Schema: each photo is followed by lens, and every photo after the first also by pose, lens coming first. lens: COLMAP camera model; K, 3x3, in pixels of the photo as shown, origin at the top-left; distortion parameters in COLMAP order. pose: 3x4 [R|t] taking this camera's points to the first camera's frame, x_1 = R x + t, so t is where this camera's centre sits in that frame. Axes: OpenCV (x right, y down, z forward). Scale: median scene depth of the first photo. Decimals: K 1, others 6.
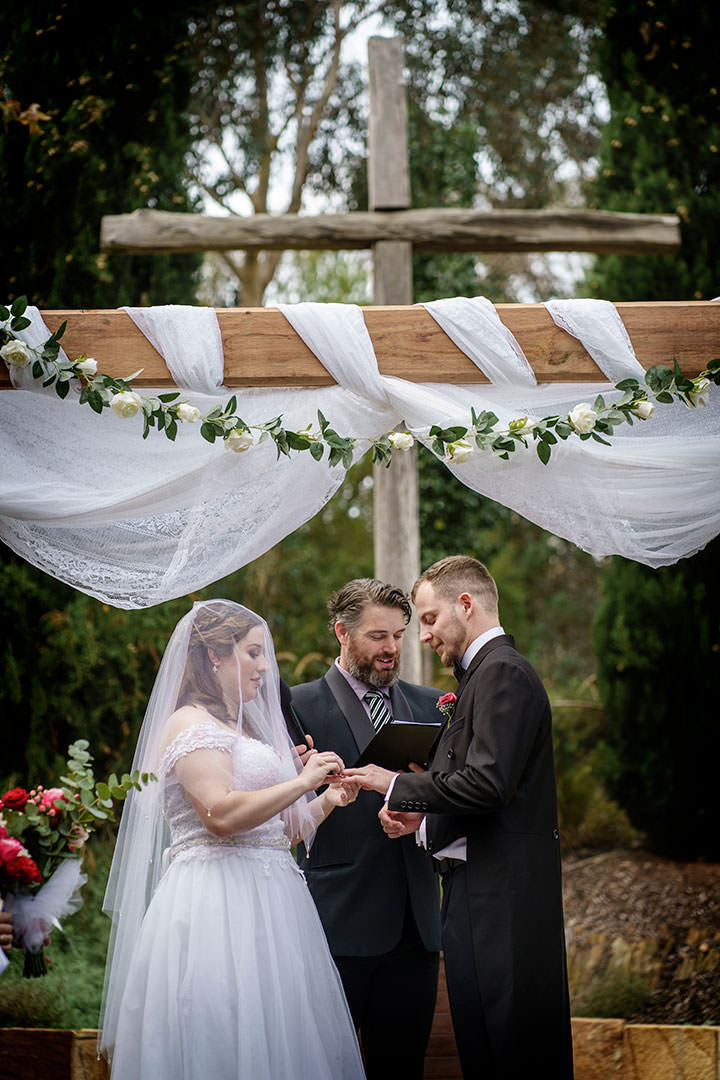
lens RADIAL K [[2448.2, 0, 360.0], [0, 2448.2, 540.0], [0, 0, 1]] dist [0.050090, -0.751898]
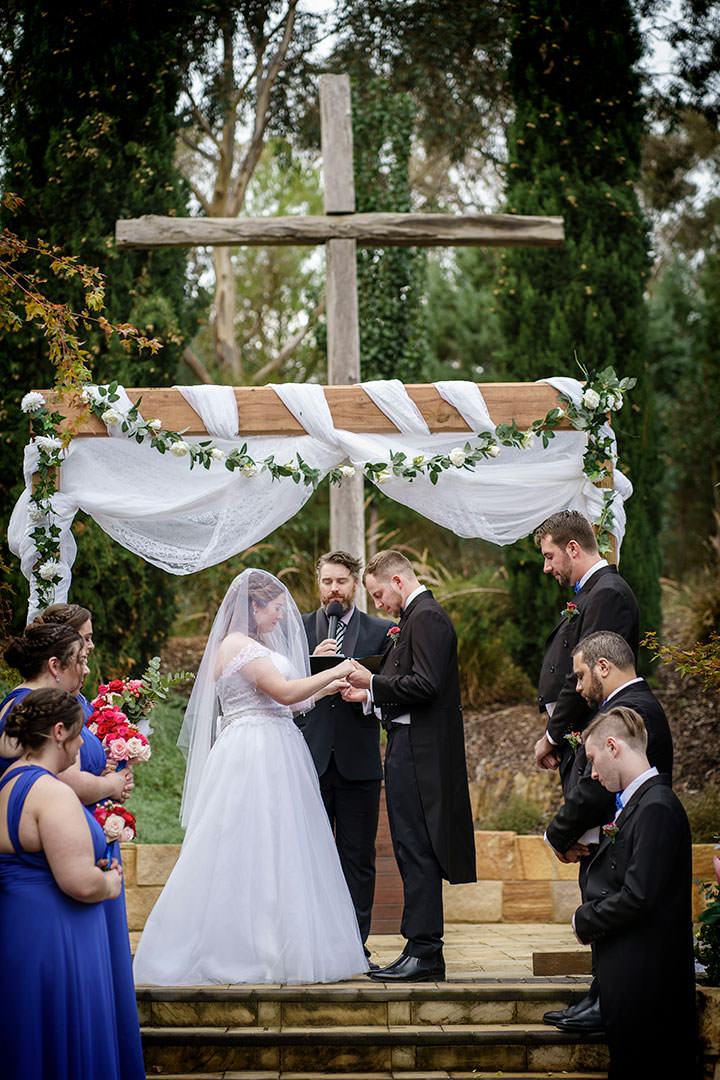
lens RADIAL K [[2448.2, 0, 360.0], [0, 2448.2, 540.0], [0, 0, 1]] dist [0.050090, -0.751898]
pose [[0.999782, -0.005999, 0.019978, -0.003669], [0.004727, 0.997994, 0.063138, -0.045307], [-0.020316, -0.063030, 0.997805, -0.299859]]
